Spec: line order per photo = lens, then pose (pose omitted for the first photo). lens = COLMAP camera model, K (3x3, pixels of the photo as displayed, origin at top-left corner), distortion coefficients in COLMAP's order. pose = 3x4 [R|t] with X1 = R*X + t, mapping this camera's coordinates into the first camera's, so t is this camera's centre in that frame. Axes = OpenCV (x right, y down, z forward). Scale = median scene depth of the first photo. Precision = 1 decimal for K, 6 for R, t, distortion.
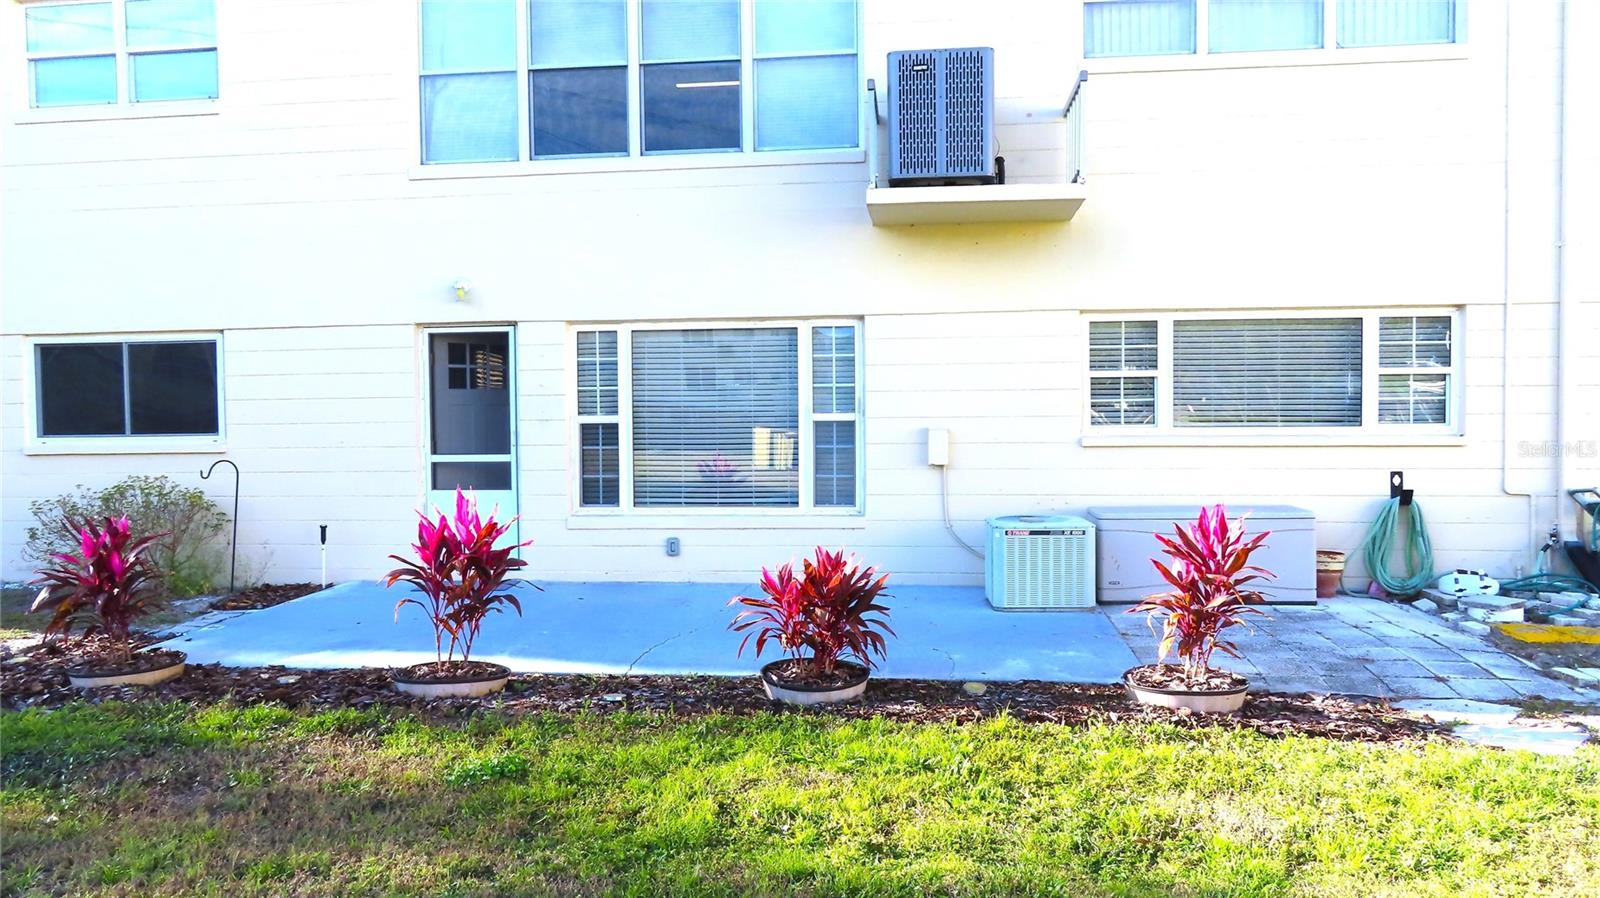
lens RADIAL K [[1166.3, 0, 793.2], [0, 1166.3, 452.7], [0, 0, 1]] dist [-0.006093, 0.001825]
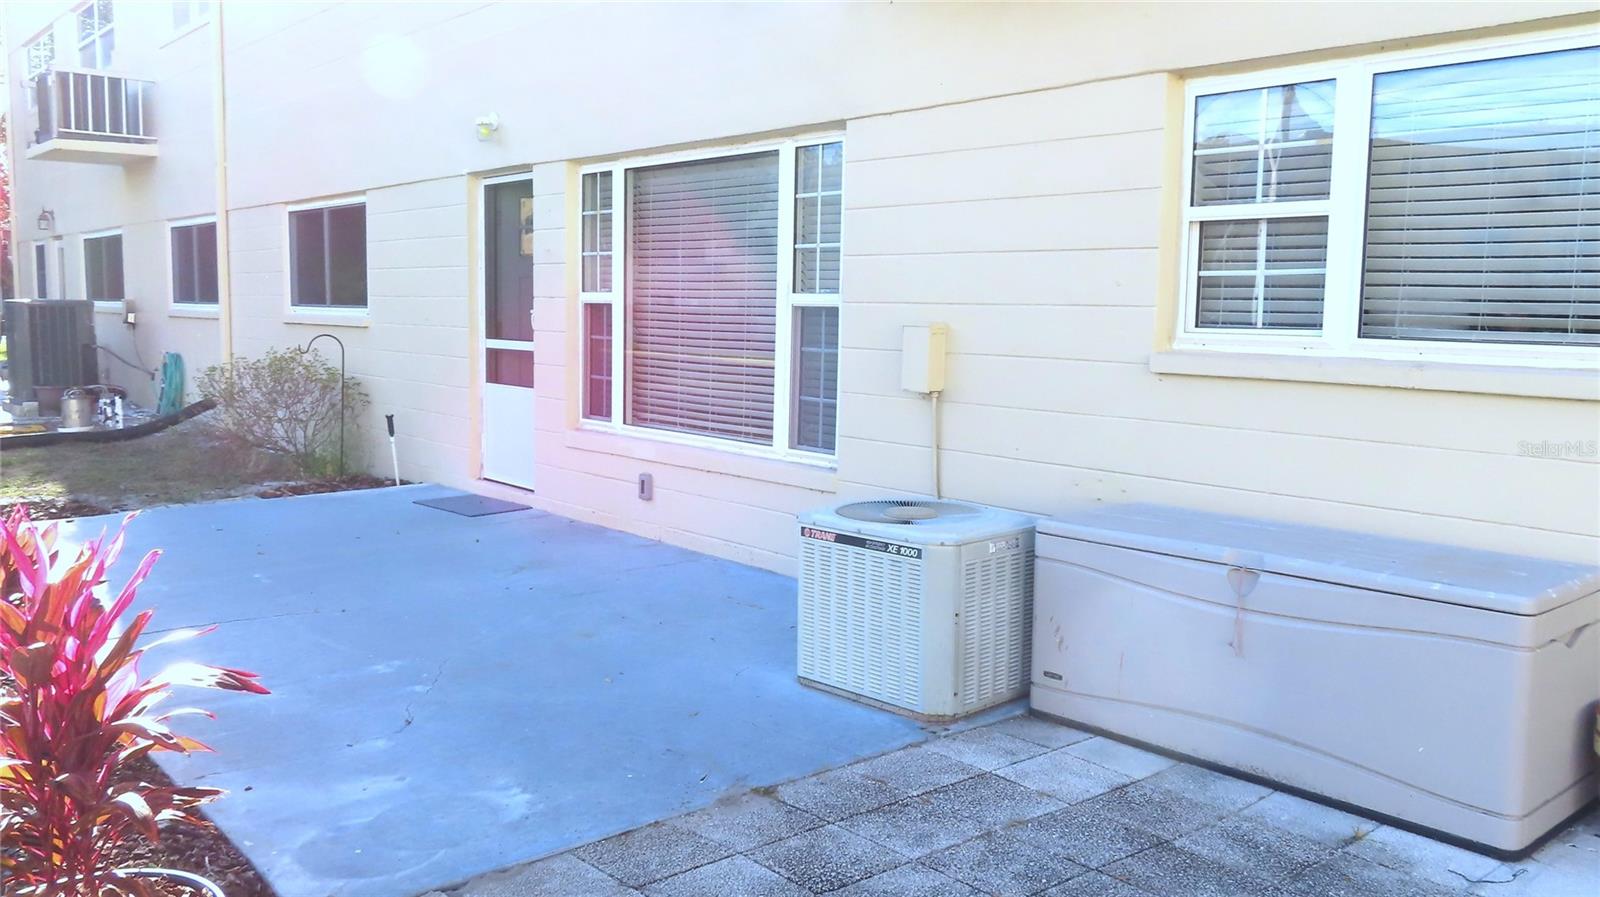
lens RADIAL K [[1295.8, 0, 800.0], [0, 1295.8, 448.5], [0, 0, 1]] dist [0.003304, 0.002199]
pose [[0.736704, 0.096537, -0.669289, 0.465303], [-0.046915, 0.994669, 0.091828, -0.015233], [0.674586, -0.036250, 0.737306, 0.496652]]
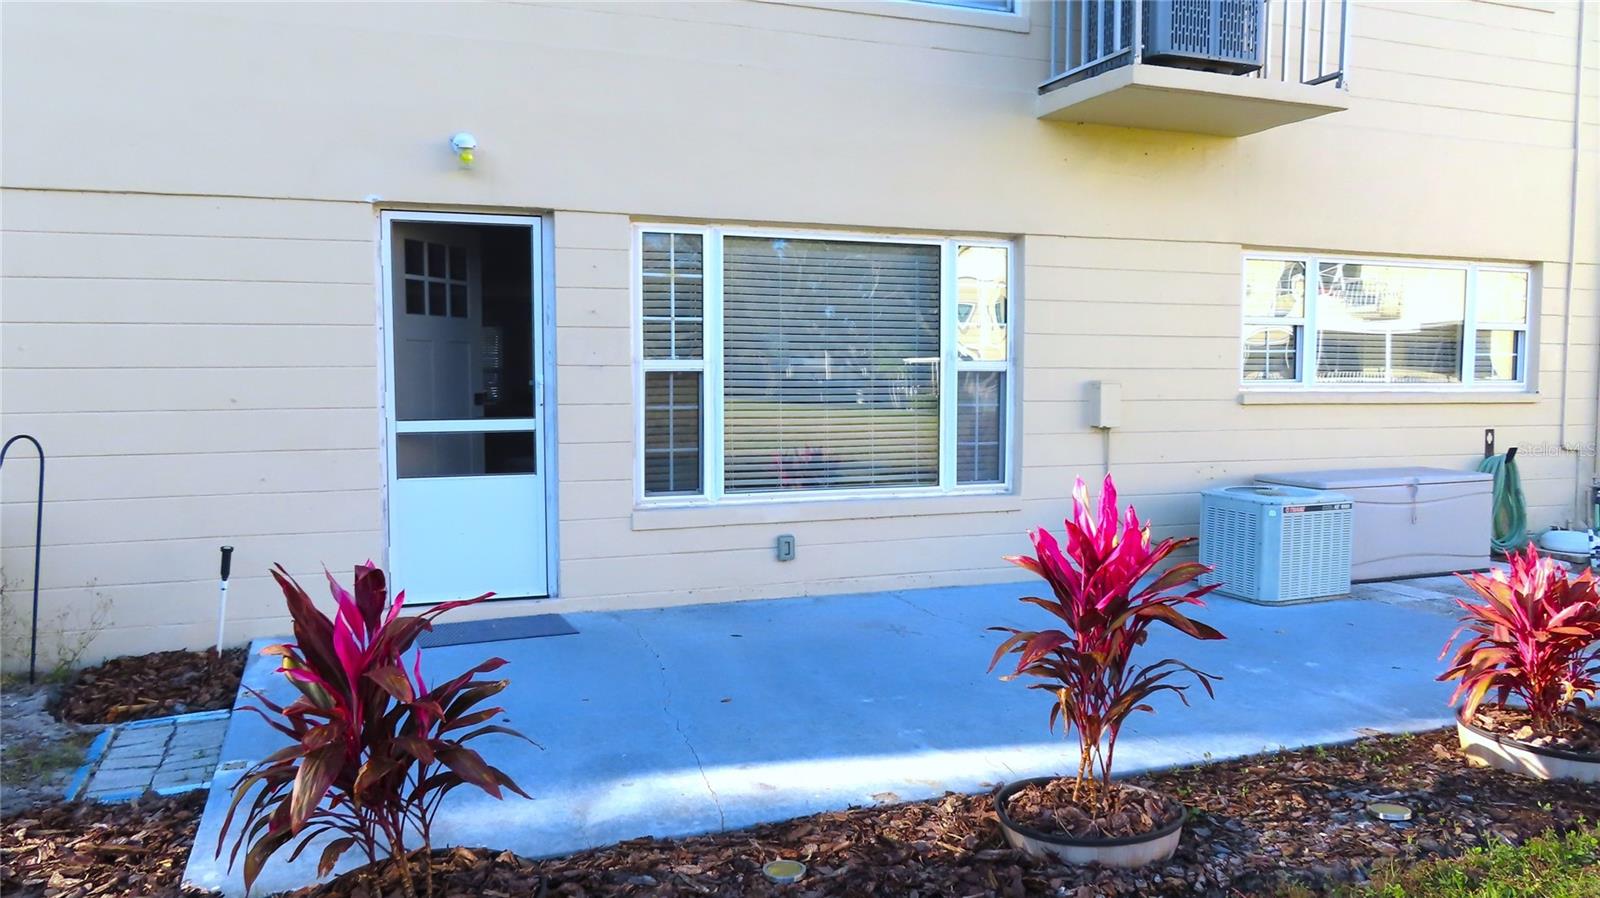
lens RADIAL K [[1166.3, 0, 793.2], [0, 1166.3, 452.7], [0, 0, 1]] dist [-0.006093, 0.001825]
pose [[0.883735, -0.021726, 0.467482, -0.423571], [0.004691, 0.999283, 0.037574, -0.003289], [-0.467963, -0.031013, 0.883204, 0.372153]]
